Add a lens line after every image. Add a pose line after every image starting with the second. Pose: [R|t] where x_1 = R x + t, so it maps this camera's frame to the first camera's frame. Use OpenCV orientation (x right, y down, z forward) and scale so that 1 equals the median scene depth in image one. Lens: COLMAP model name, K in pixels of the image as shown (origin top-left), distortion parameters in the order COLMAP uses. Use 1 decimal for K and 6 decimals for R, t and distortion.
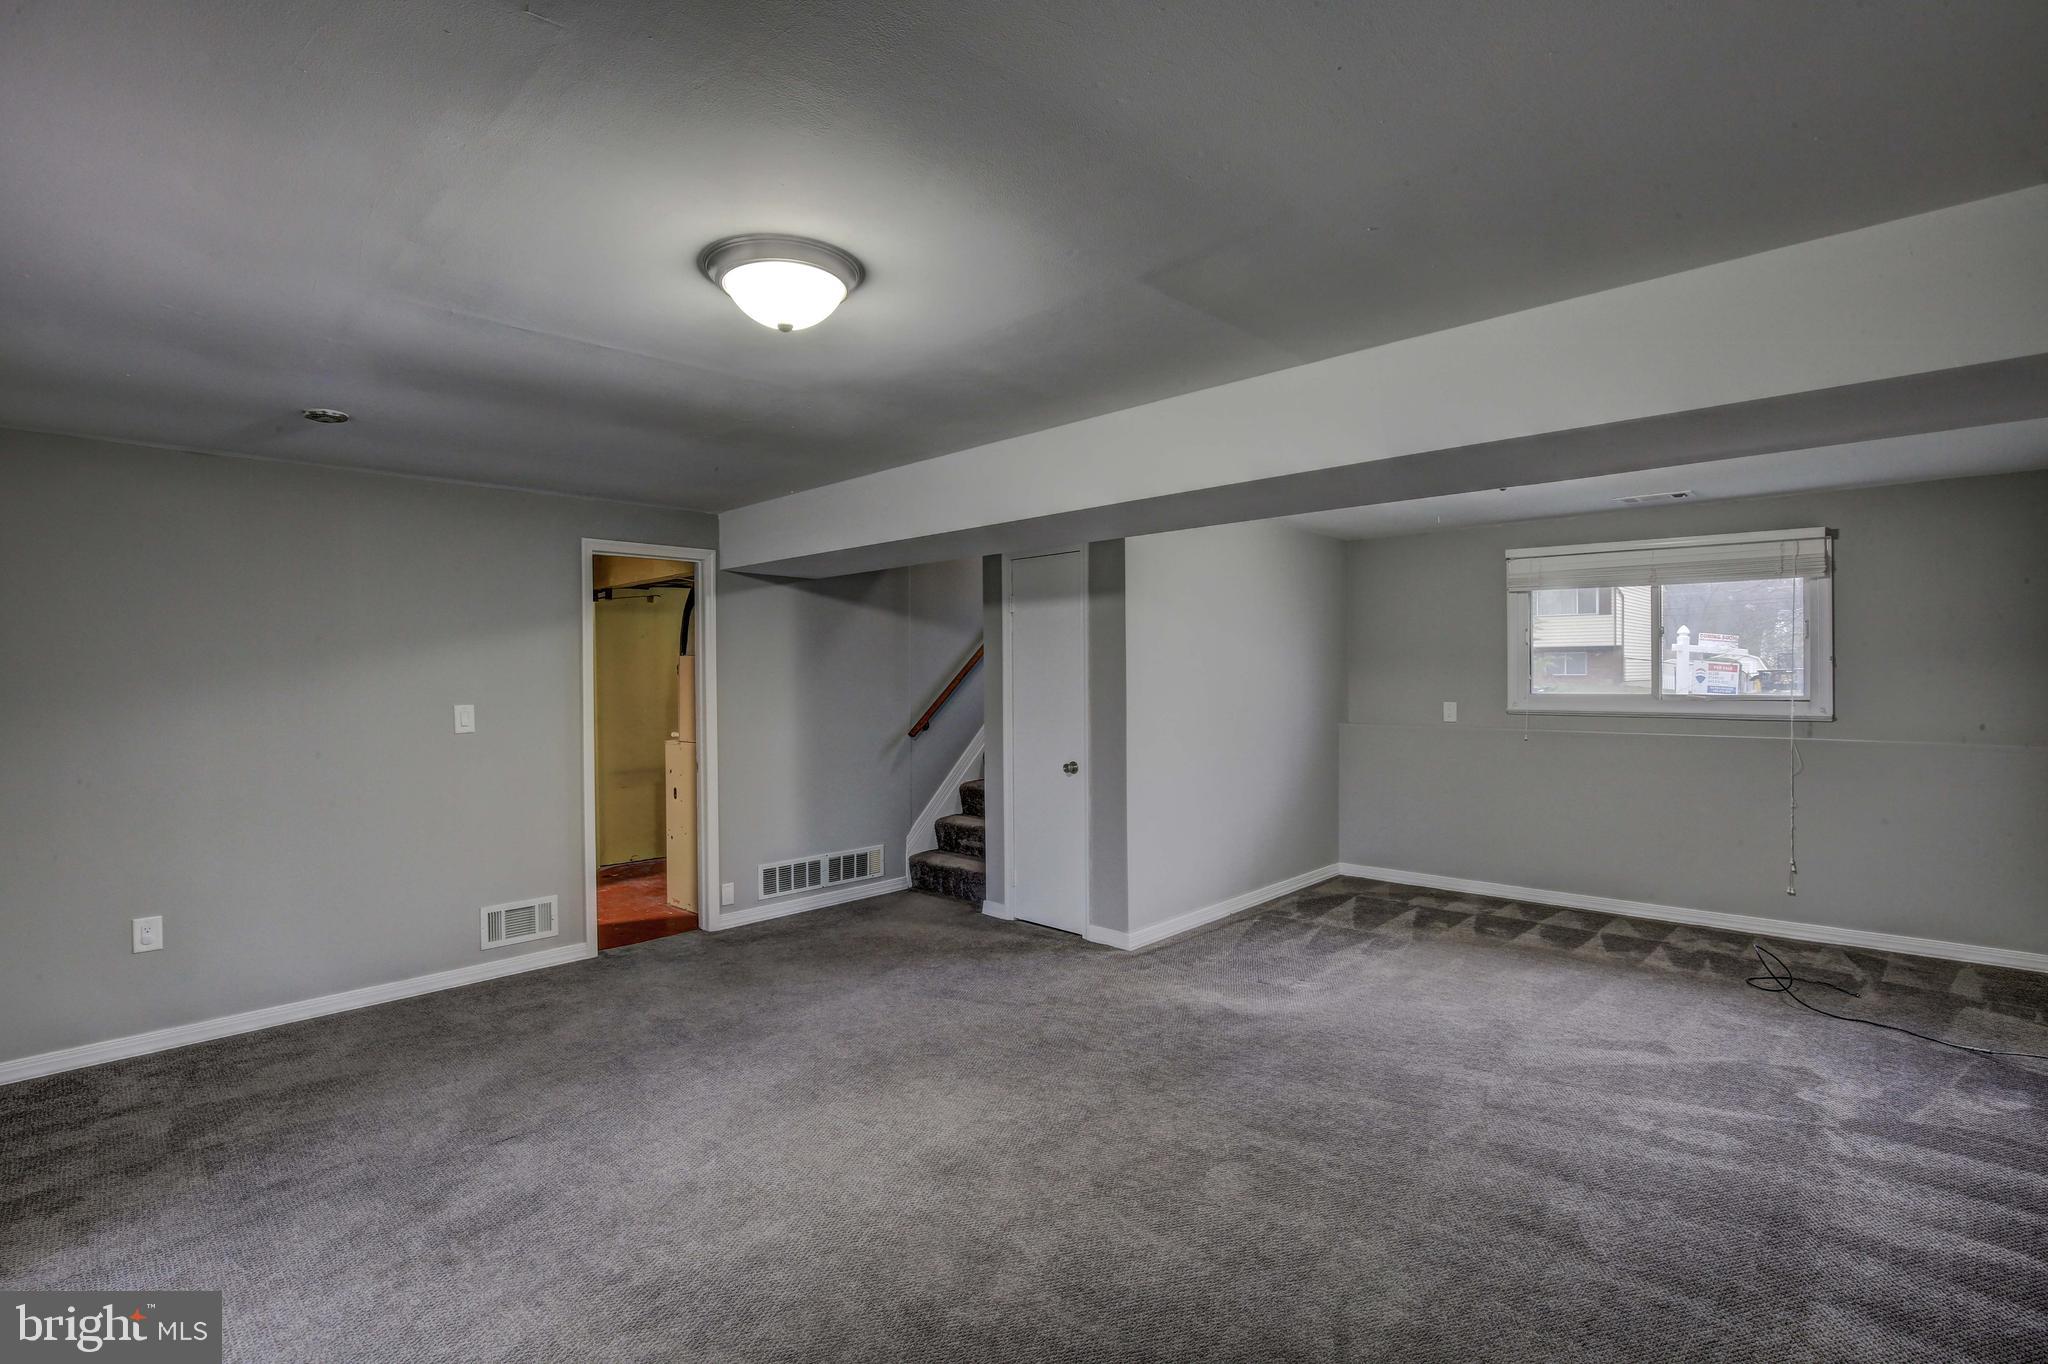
lens RADIAL K [[947.9, 0, 1012.6], [0, 947.9, 677.1], [0, 0, 1]] dist [-0.036781, 0.008545]
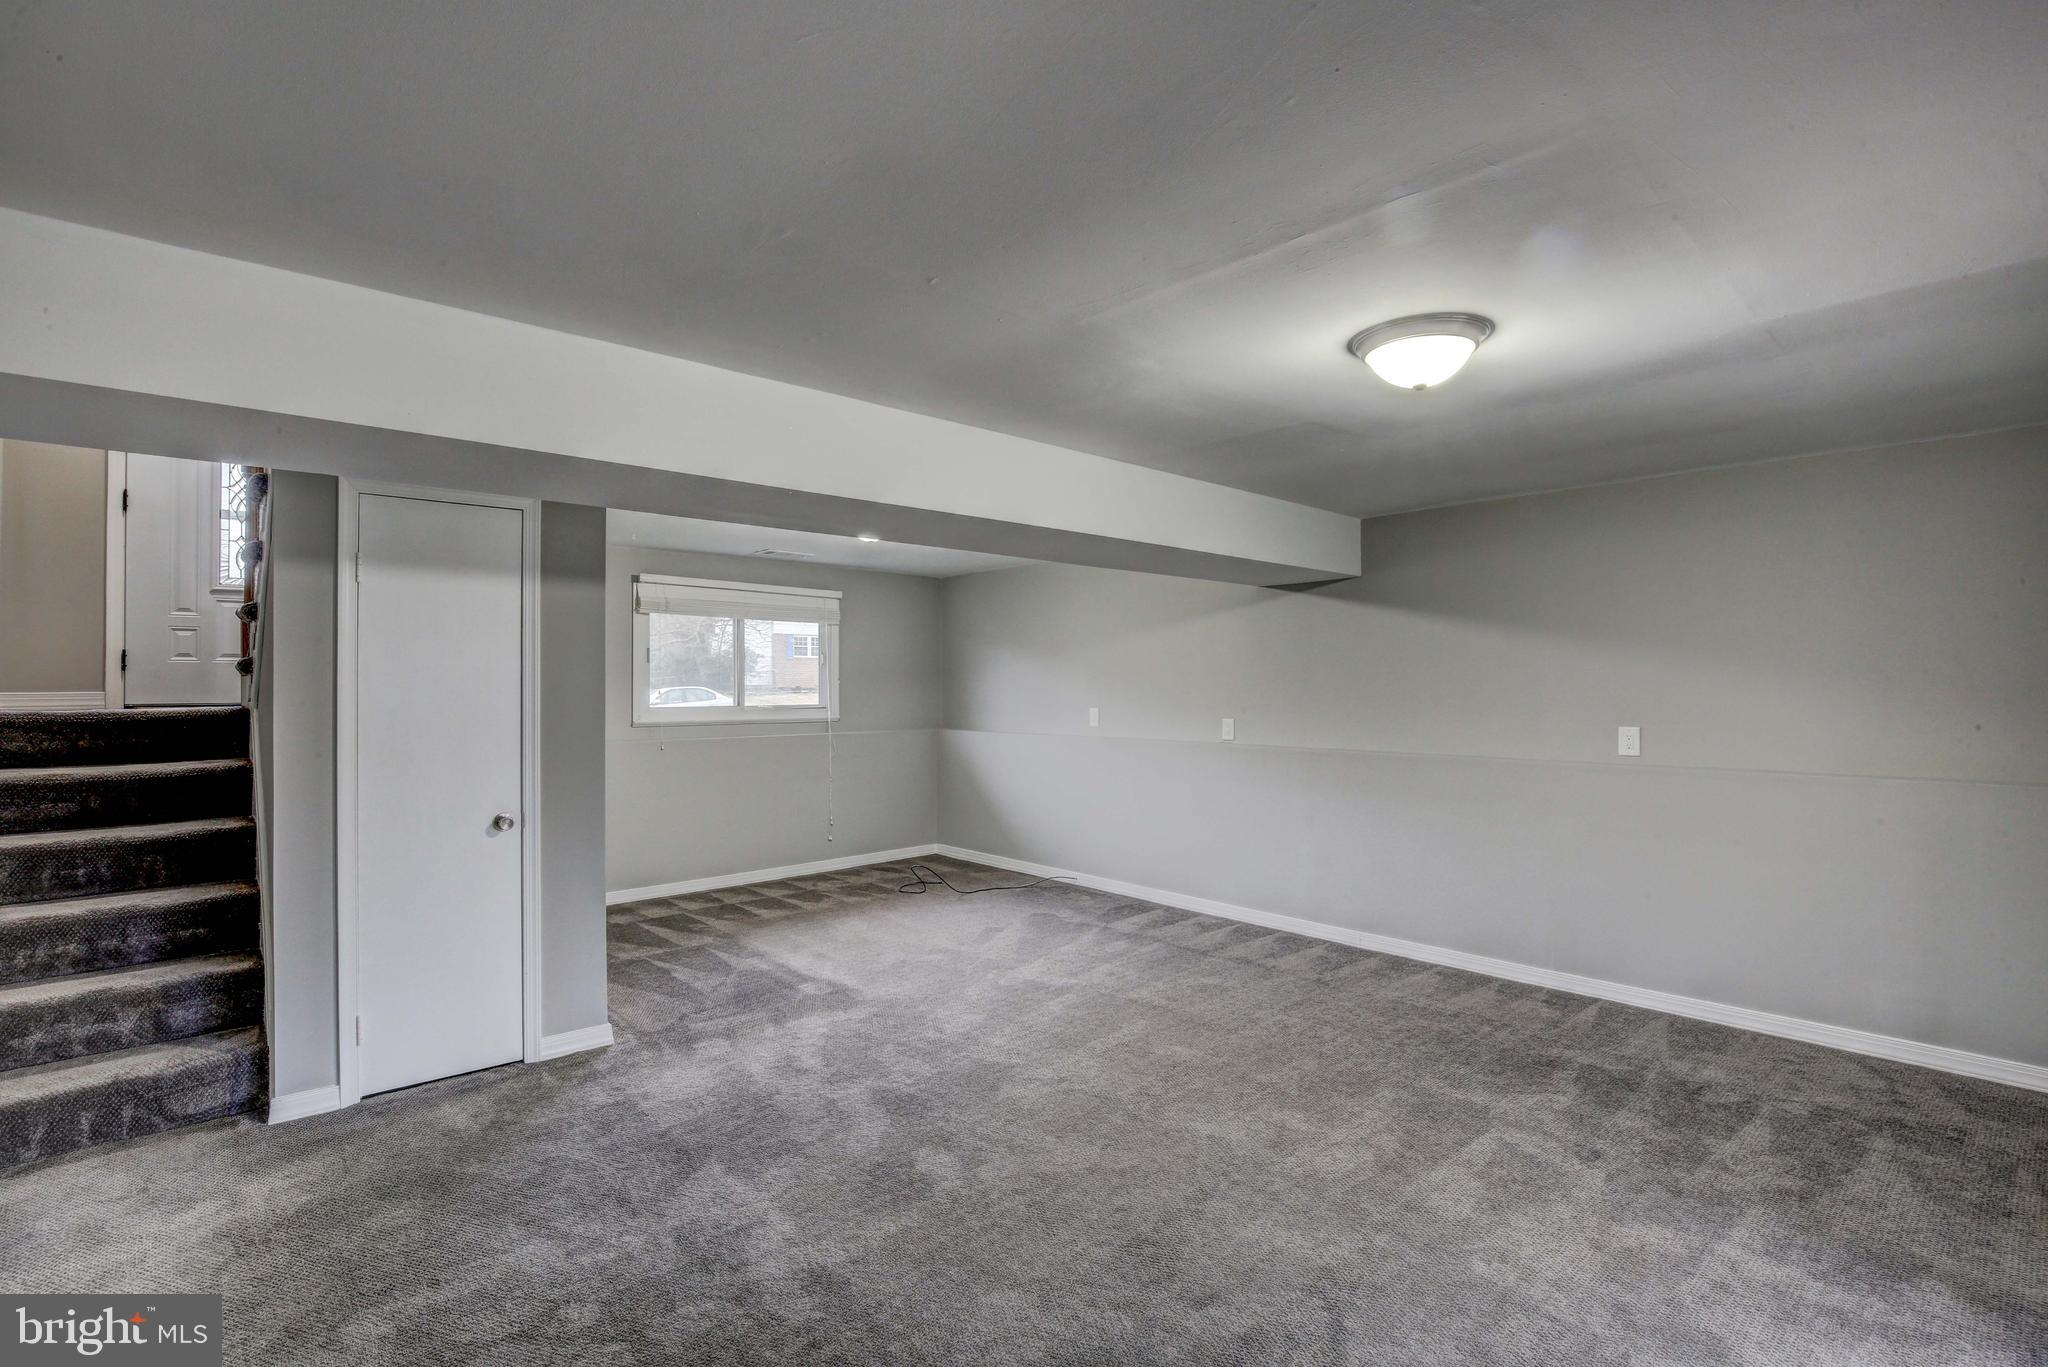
lens RADIAL K [[947.9, 0, 1012.6], [0, 947.9, 678.6], [0, 0, 1]] dist [-0.036781, 0.008545]
pose [[0.030315, 0.016362, 0.999406, -0.641533], [-0.007120, 0.999844, -0.016153, 0.000738], [-0.999515, -0.006626, 0.030427, 0.653492]]
